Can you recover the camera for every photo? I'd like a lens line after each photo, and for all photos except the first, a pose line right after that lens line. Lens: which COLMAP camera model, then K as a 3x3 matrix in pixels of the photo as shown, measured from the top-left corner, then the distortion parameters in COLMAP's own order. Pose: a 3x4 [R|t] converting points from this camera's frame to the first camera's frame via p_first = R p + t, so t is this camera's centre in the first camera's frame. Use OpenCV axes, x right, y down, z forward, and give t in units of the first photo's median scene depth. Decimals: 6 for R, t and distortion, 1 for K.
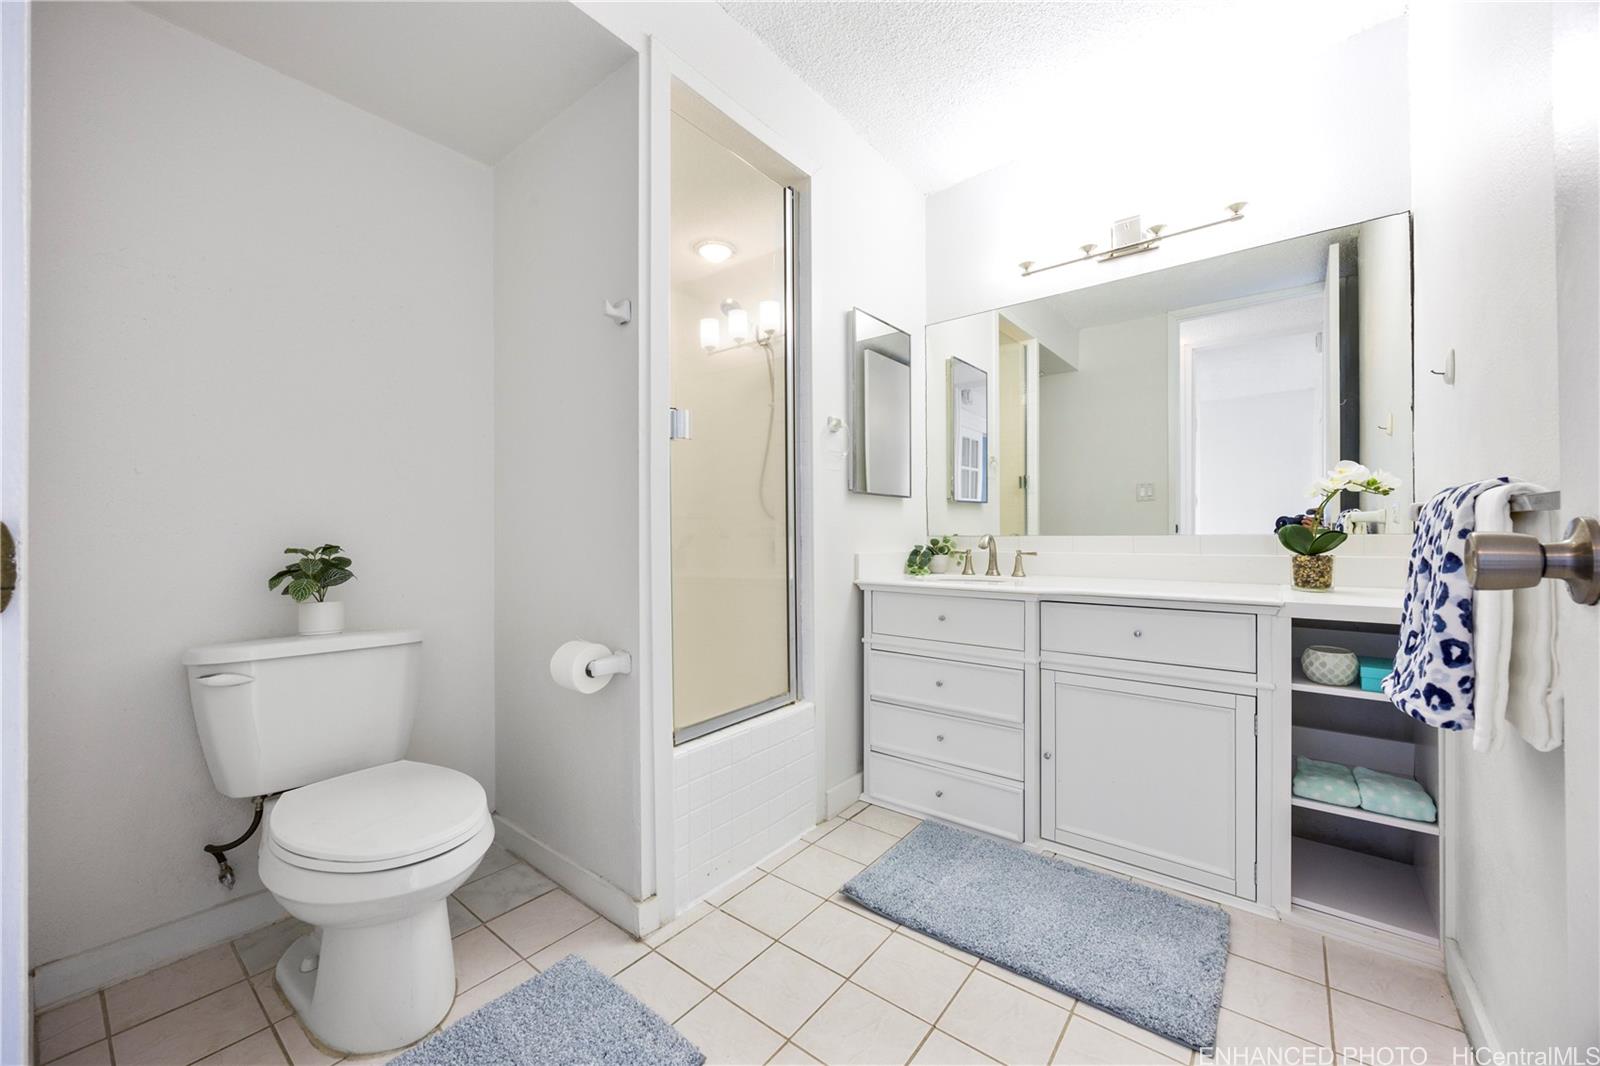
lens RADIAL K [[608.6, 0, 789.0], [0, 608.6, 537.3], [0, 0, 1]] dist [0.000708, 0.000236]
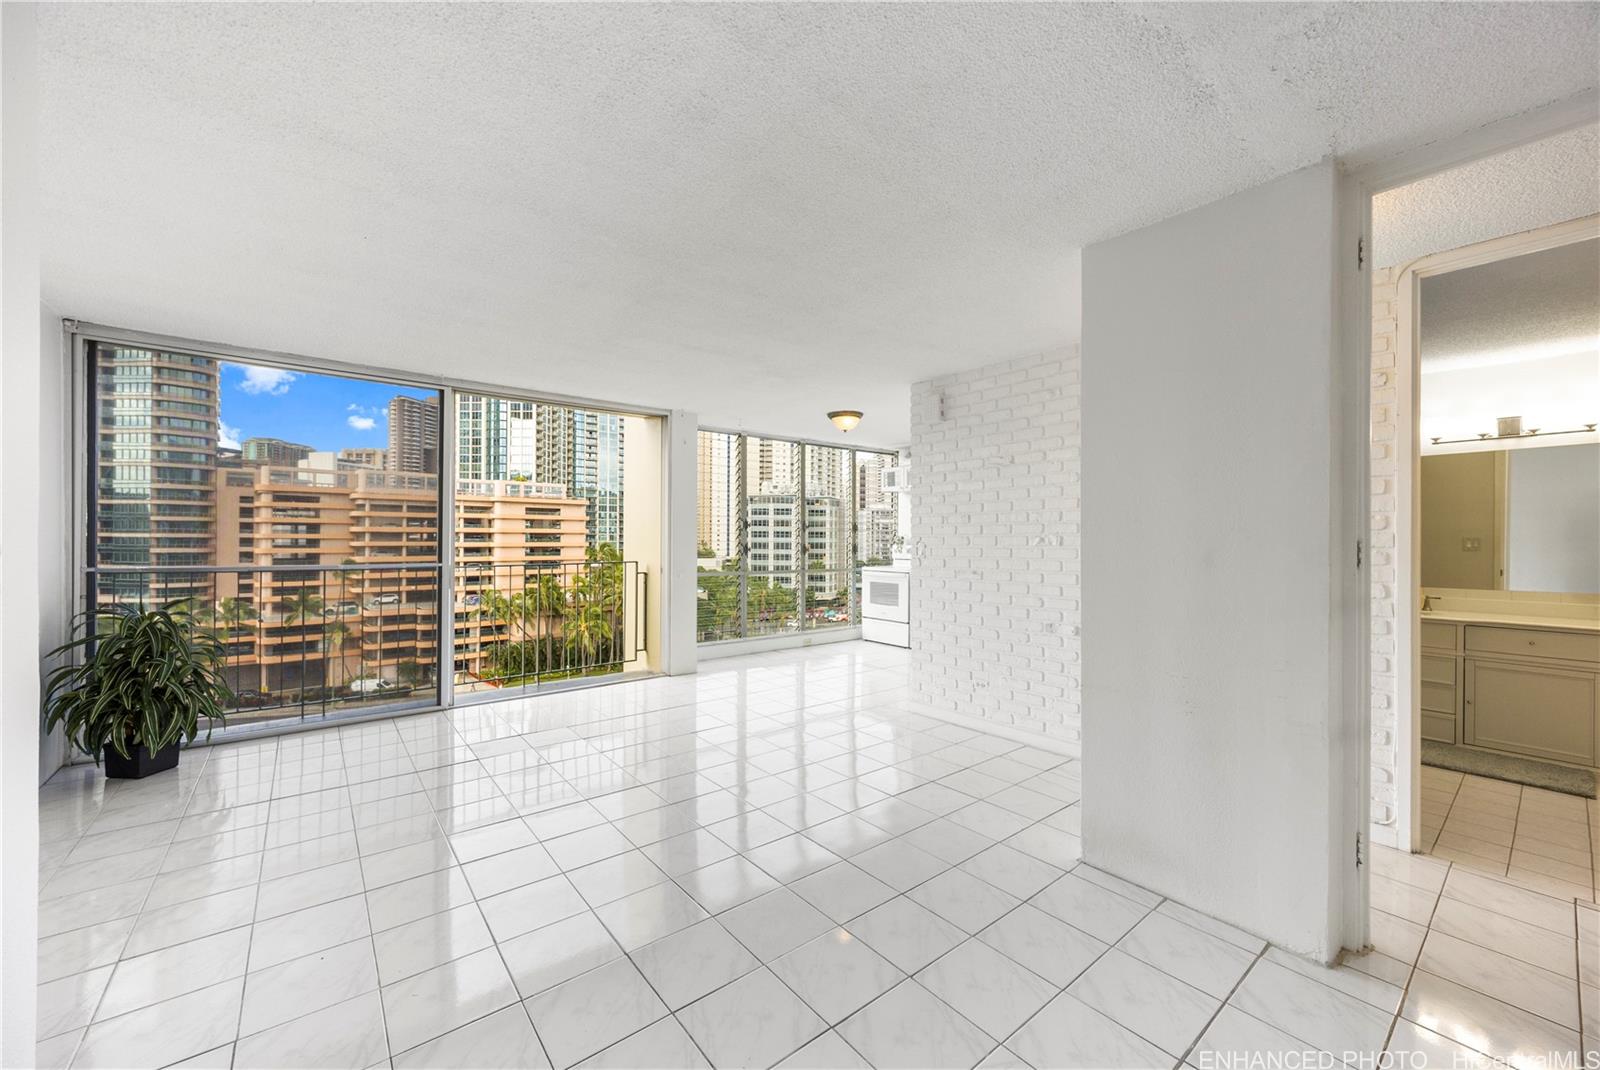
lens RADIAL K [[608.6, 0, 789.0], [0, 608.6, 539.3], [0, 0, 1]] dist [0.000708, 0.000236]
pose [[0.974666, 0.009067, -0.223480, -1.039397], [-0.010242, 0.999939, -0.004102, -0.116567], [0.223429, 0.006287, 0.974700, -1.153517]]
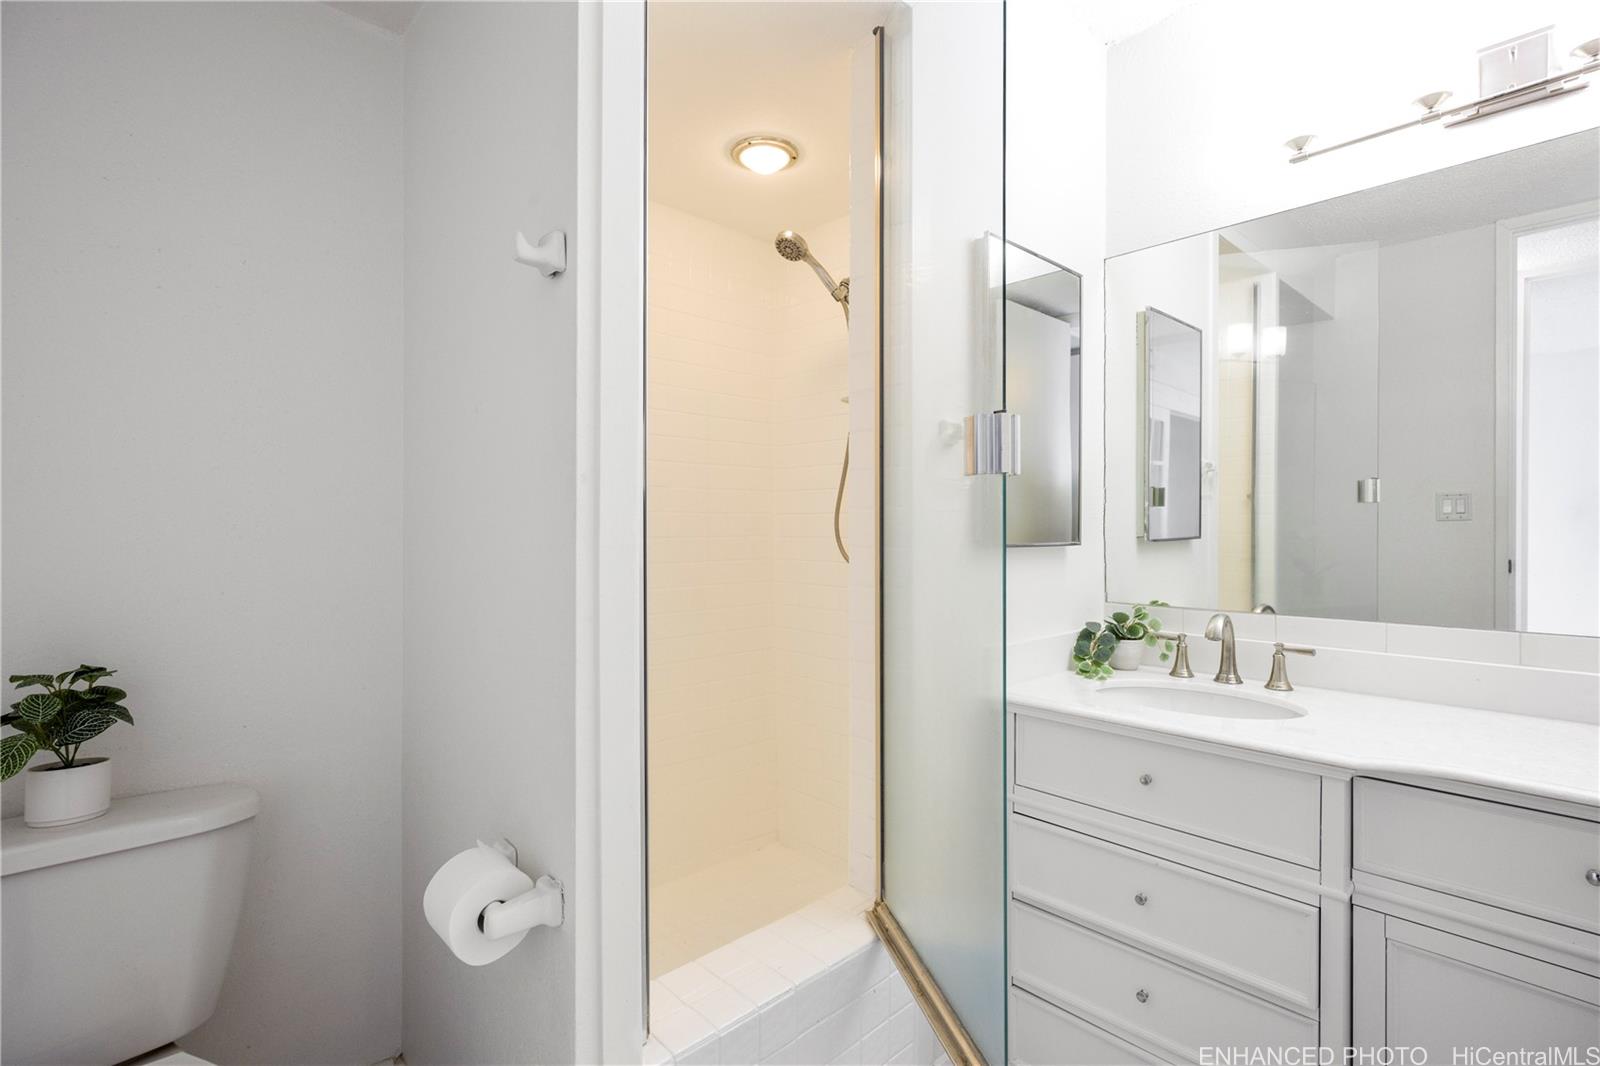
lens RADIAL K [[753.3, 0, 791.2], [0, 753.3, 531.7], [0, 0, 1]] dist [0.001434, 0.001143]
pose [[0.990817, 0.005089, -0.135111, 0.018693], [-0.005294, 0.999985, -0.001162, -0.079389], [0.135104, 0.001866, 0.990830, 0.234323]]
